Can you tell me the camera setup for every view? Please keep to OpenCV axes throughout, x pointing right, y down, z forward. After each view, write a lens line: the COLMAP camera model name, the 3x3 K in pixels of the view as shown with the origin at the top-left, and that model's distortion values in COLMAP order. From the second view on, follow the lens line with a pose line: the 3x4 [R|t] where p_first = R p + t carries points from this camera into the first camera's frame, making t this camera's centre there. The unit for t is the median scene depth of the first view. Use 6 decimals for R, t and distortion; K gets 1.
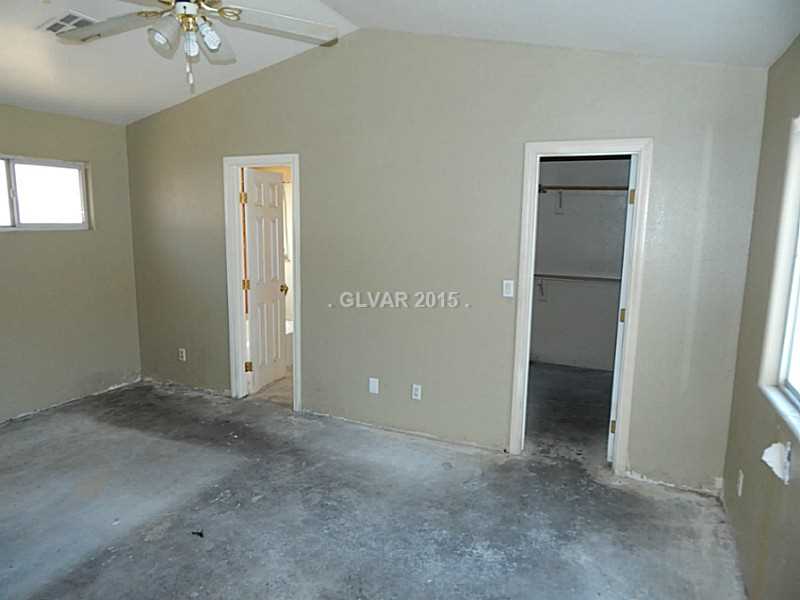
lens RADIAL K [[534.7, 0, 399.9], [0, 534.7, 300.5], [0, 0, 1]] dist [0.012603, -0.004663]
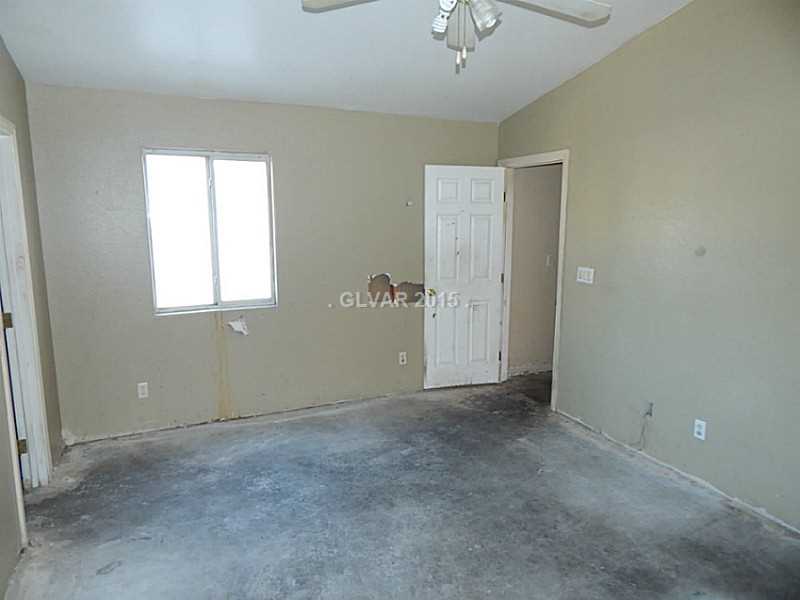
lens RADIAL K [[534.7, 0, 399.5], [0, 534.7, 299.5], [0, 0, 1]] dist [0.012603, -0.004663]
pose [[-0.761843, -0.124477, 0.635689, -0.776860], [0.084653, 0.953814, 0.288223, -0.249600], [-0.642206, 0.273393, -0.716120, 1.510799]]
